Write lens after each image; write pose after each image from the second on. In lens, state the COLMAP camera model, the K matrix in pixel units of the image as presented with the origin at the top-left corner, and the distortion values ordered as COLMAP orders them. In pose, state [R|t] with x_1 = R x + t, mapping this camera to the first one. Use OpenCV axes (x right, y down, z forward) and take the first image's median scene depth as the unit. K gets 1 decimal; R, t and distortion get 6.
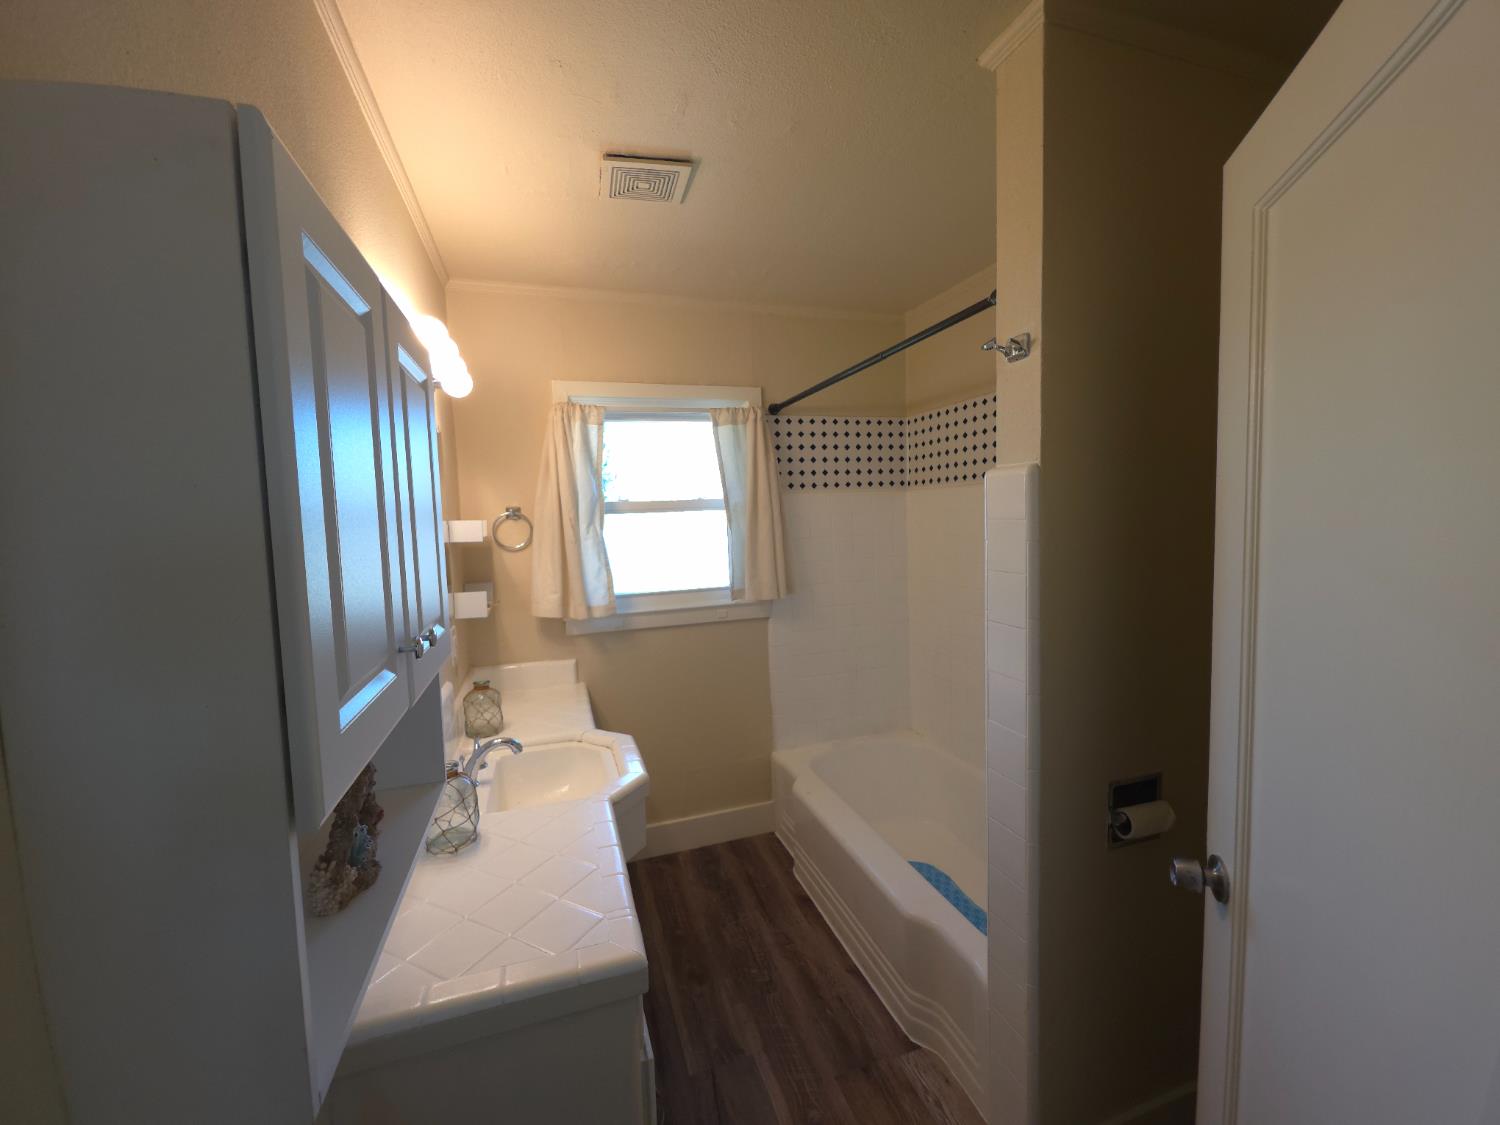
lens RADIAL K [[596.4, 0, 752.9], [0, 596.4, 560.6], [0, 0, 1]] dist [0.009692, -0.006571]
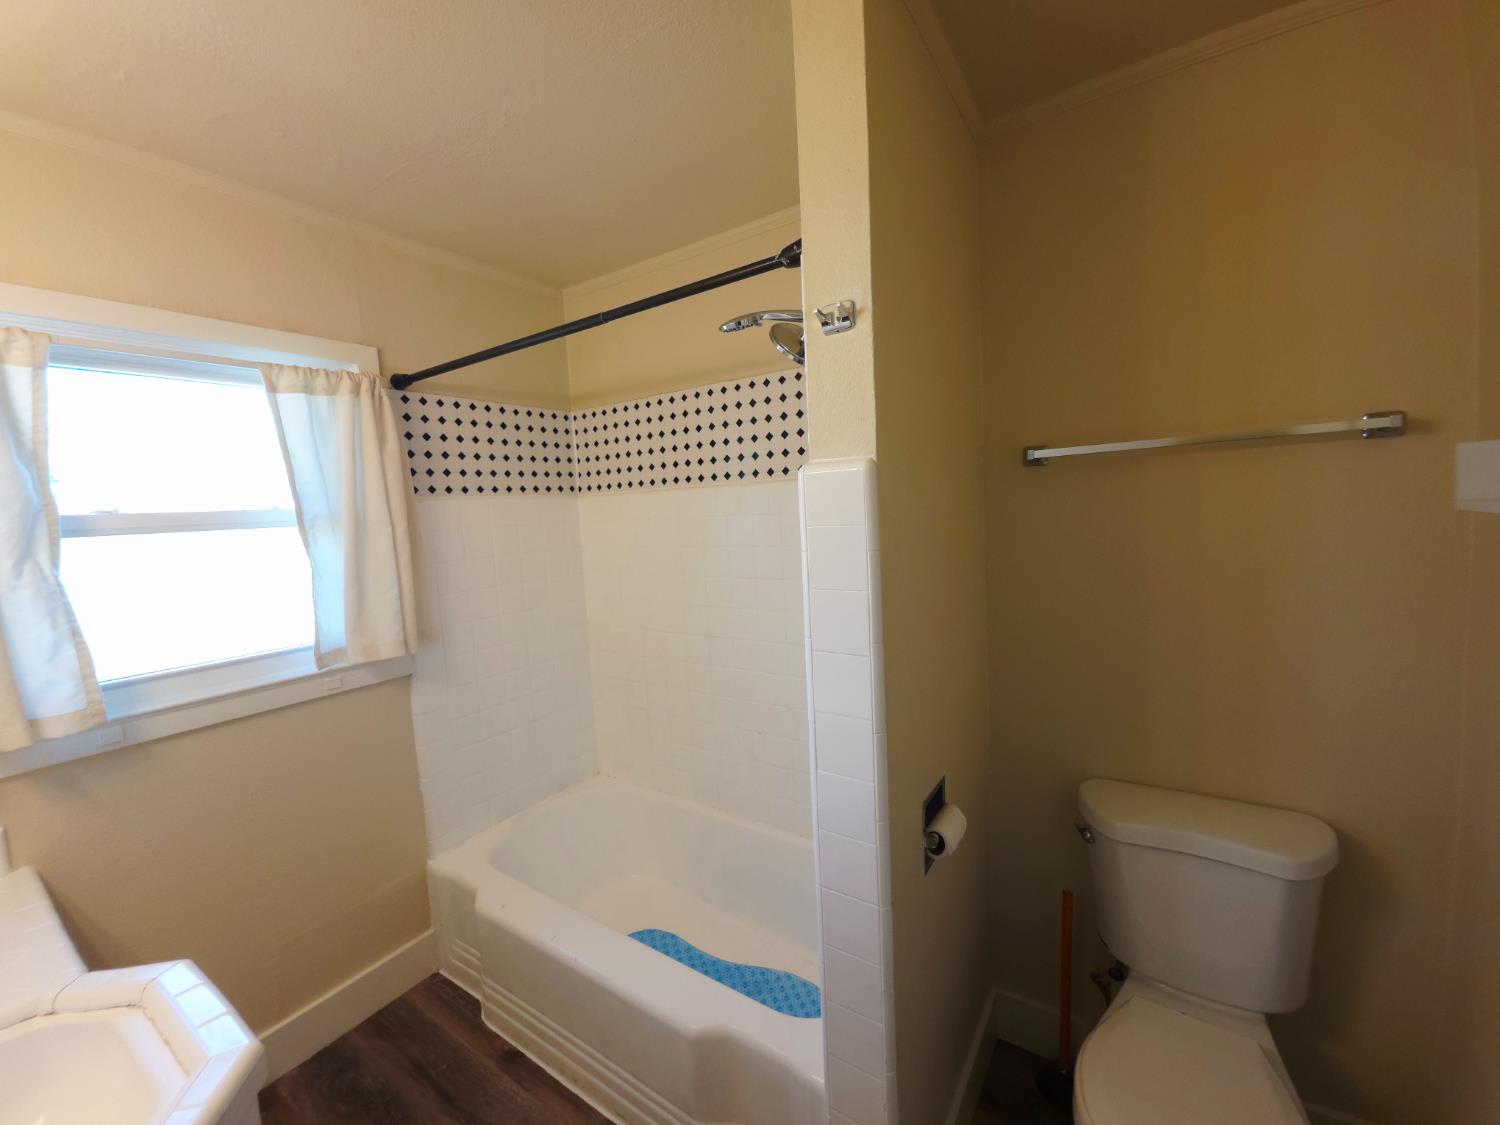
lens RADIAL K [[596.4, 0, 751.6], [0, 596.4, 557.0], [0, 0, 1]] dist [0.009692, -0.006571]
pose [[0.793290, -0.058307, 0.606046, -0.080629], [0.074196, 0.997243, -0.001177, -0.014462], [-0.604306, 0.045900, 0.795429, 0.200474]]
